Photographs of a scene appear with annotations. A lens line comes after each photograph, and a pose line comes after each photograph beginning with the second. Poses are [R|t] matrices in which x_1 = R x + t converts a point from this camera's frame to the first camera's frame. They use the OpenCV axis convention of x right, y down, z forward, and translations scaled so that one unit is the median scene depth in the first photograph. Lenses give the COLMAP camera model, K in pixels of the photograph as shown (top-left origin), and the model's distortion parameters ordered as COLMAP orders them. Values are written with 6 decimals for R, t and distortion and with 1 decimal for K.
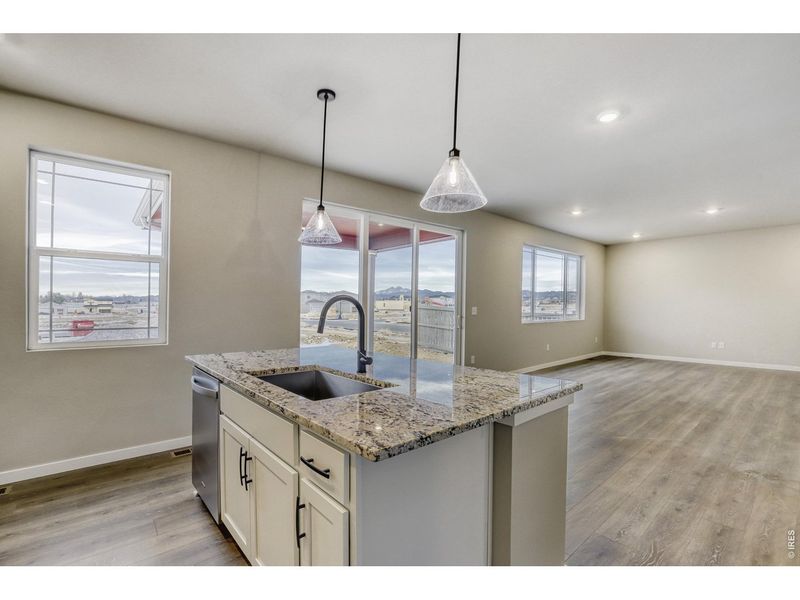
lens RADIAL K [[371.5, 0, 412.8], [0, 371.5, 305.8], [0, 0, 1]] dist [-0.041746, 0.008892]
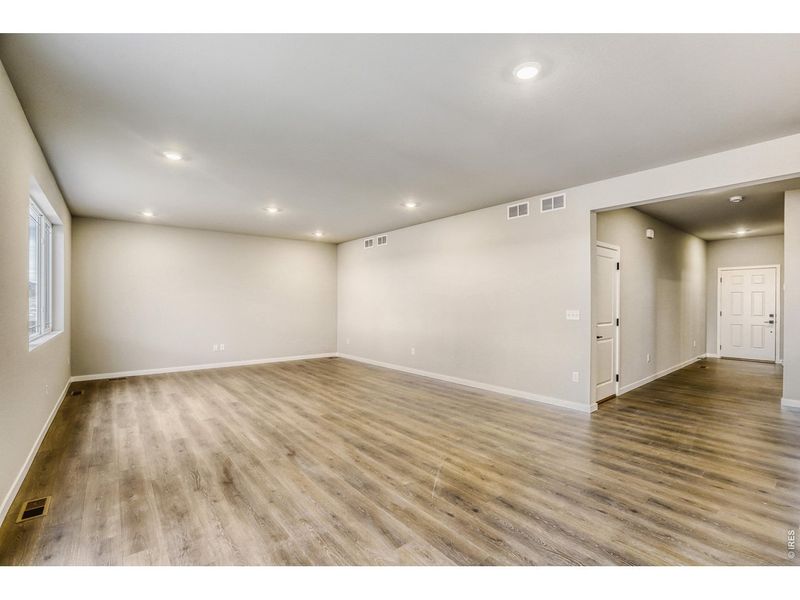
lens RADIAL K [[371.5, 0, 391.5], [0, 371.5, 302.8], [0, 0, 1]] dist [-0.041746, 0.008892]
pose [[0.069192, -0.001330, 0.997602, -0.117498], [-0.001442, 0.999998, 0.001433, -0.014007], [-0.997602, -0.001537, 0.069190, 0.525173]]
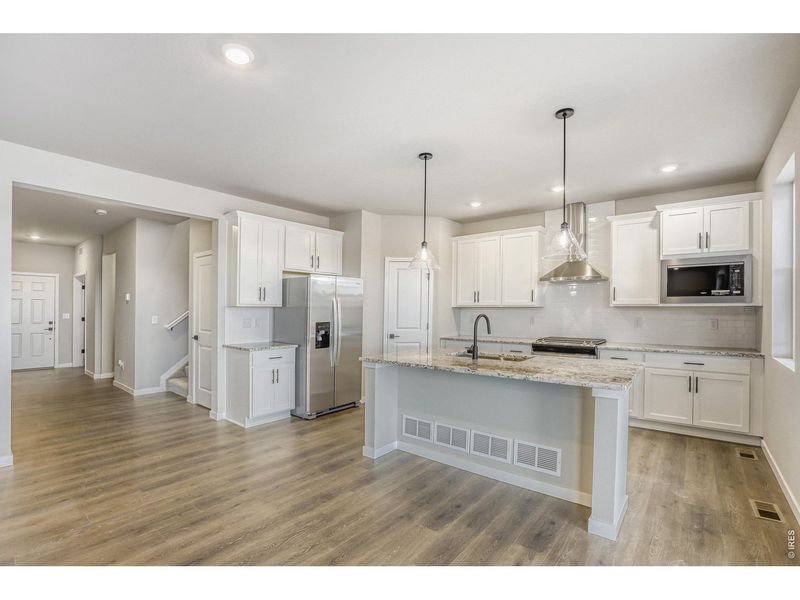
lens RADIAL K [[371.5, 0, 404.4], [0, 371.5, 305.0], [0, 0, 1]] dist [-0.041746, 0.008892]
pose [[-0.983545, -0.001275, -0.180661, 0.131334], [0.001671, 0.999868, -0.016152, -0.011348], [0.180658, -0.016188, -0.983413, 0.734679]]
